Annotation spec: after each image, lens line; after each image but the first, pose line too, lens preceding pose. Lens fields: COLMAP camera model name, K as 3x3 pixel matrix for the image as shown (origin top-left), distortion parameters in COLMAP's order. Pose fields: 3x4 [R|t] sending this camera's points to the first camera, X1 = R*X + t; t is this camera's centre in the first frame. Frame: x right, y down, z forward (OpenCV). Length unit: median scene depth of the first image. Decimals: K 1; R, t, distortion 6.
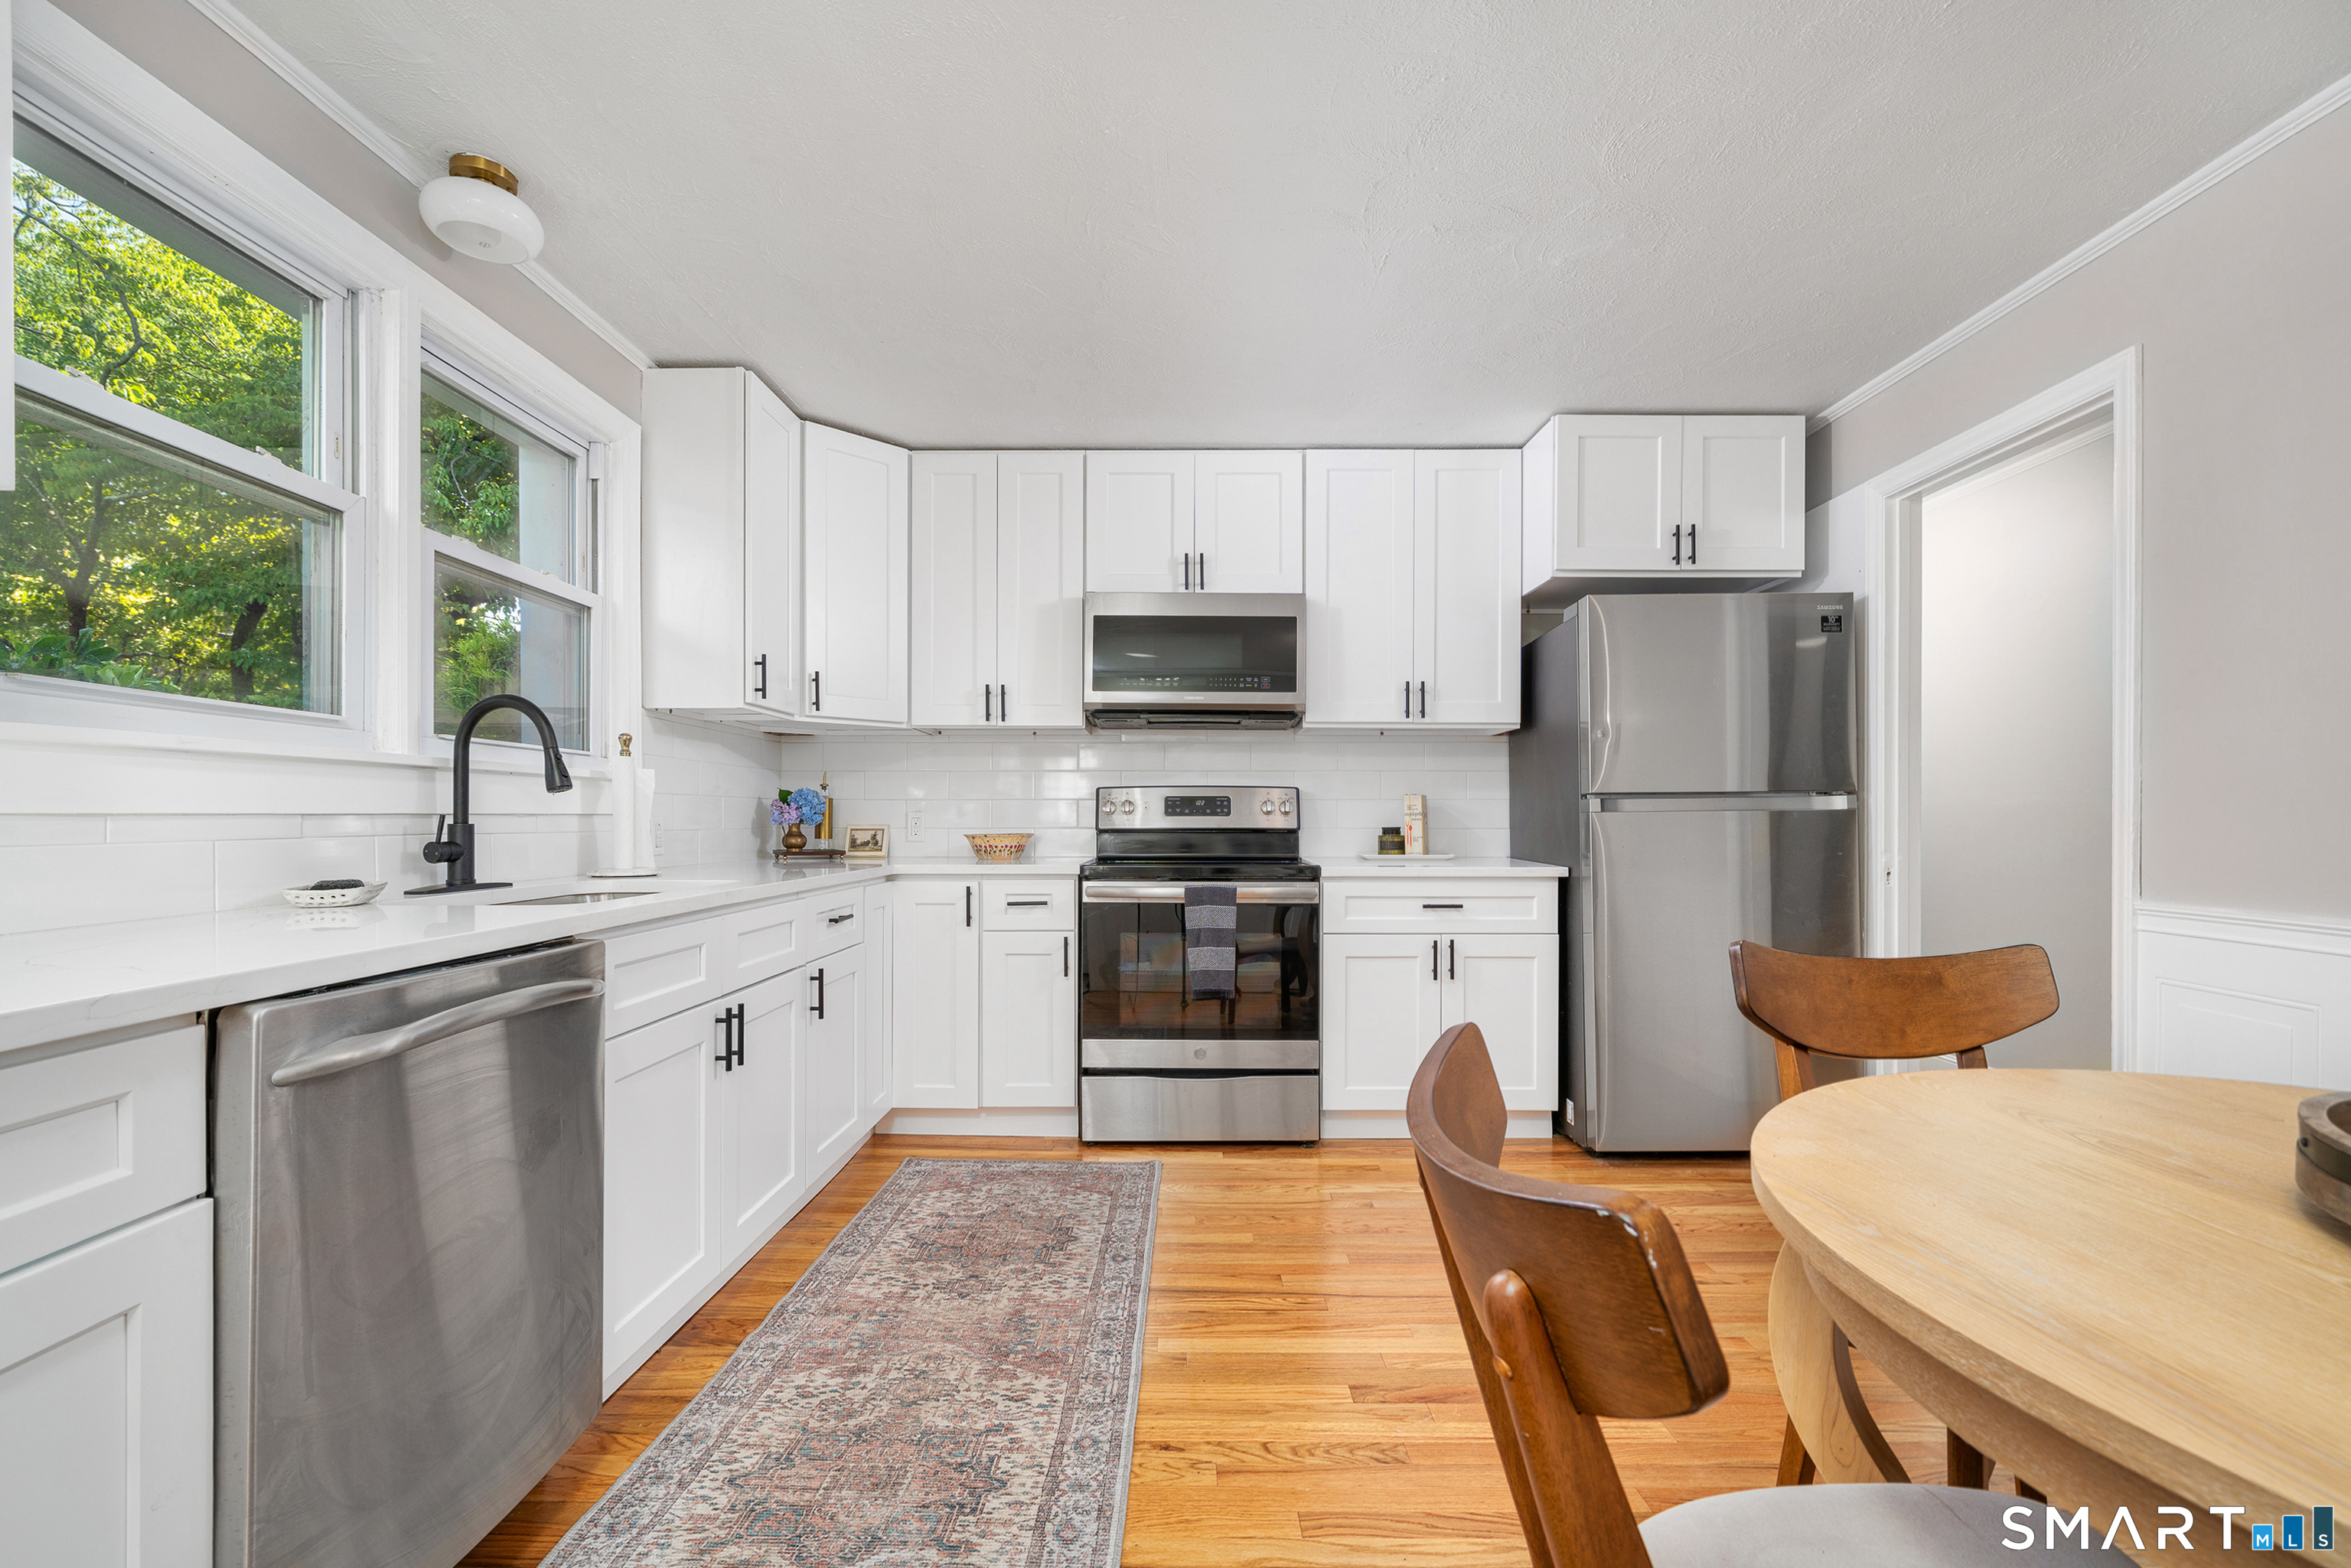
lens RADIAL K [[1105.4, 0, 1141.2], [0, 1105.4, 814.2], [0, 0, 1]] dist [0.045186, 0.000109]
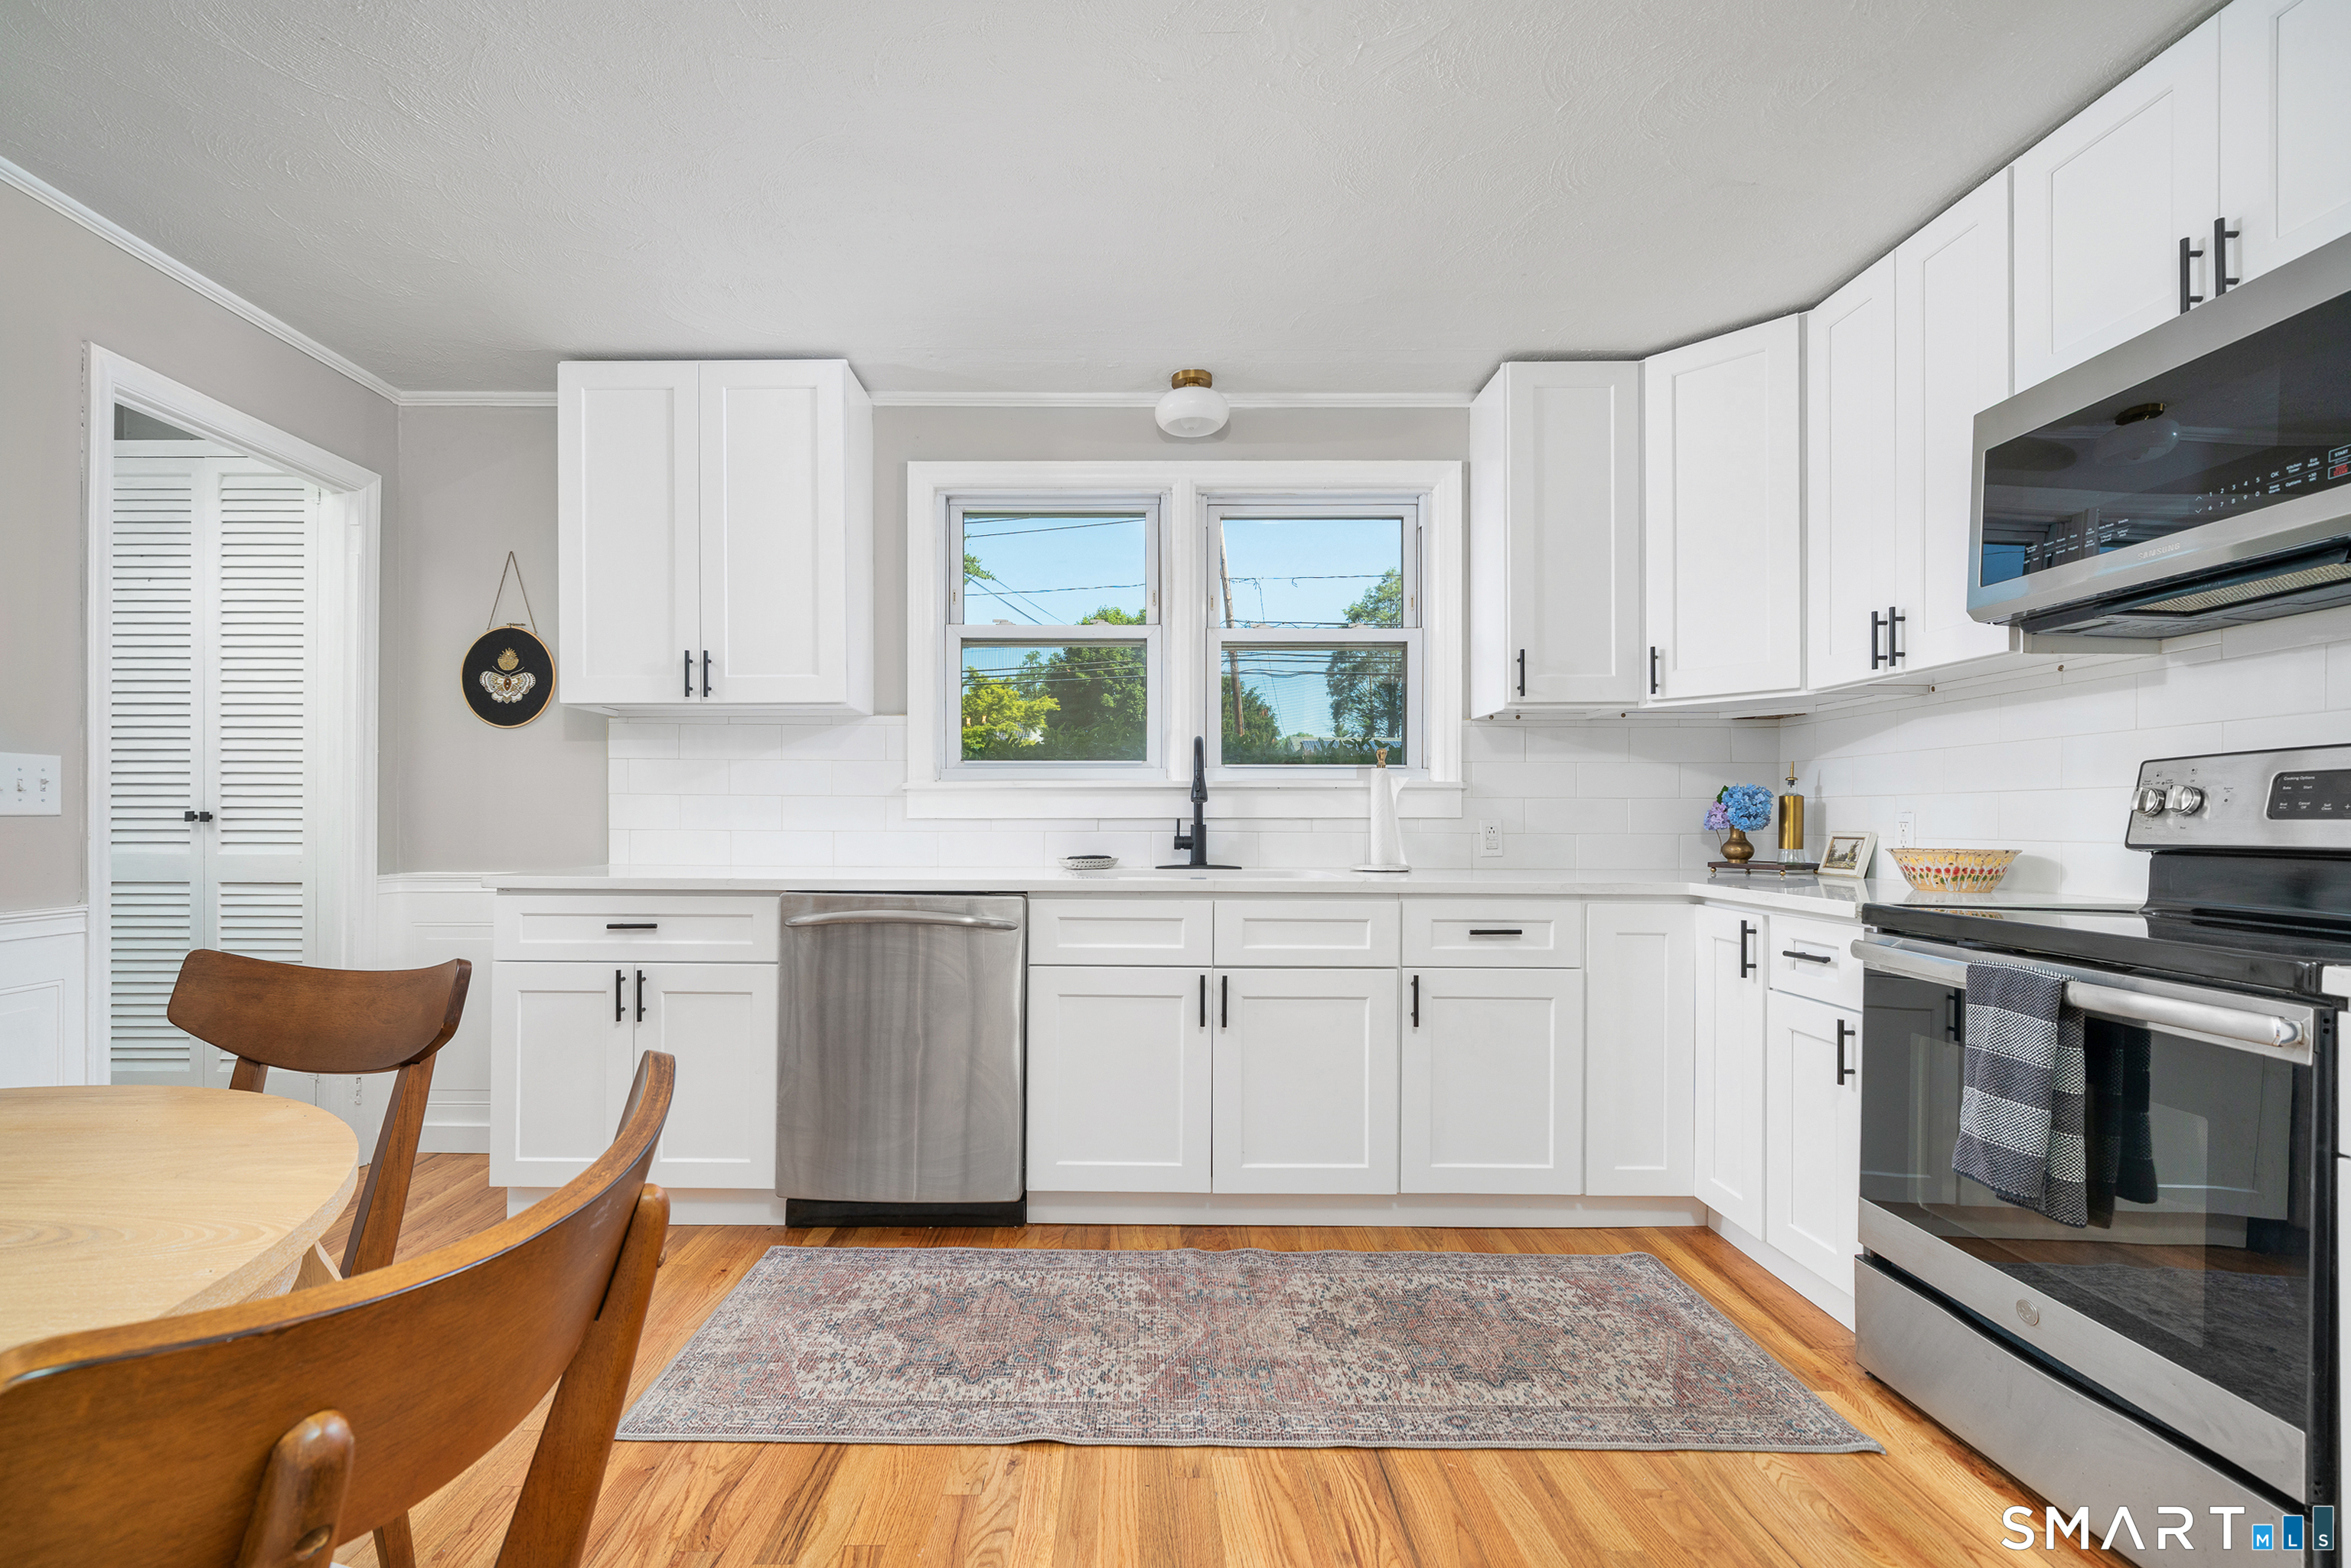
lens RADIAL K [[1105.4, 0, 1141.2], [0, 1105.4, 814.2], [0, 0, 1]] dist [0.045186, 0.000109]
pose [[0.032212, 0.001980, -0.999479, 0.622344], [0.000325, 0.999998, 0.001992, -0.004702], [0.999481, -0.000389, 0.032212, 0.665620]]
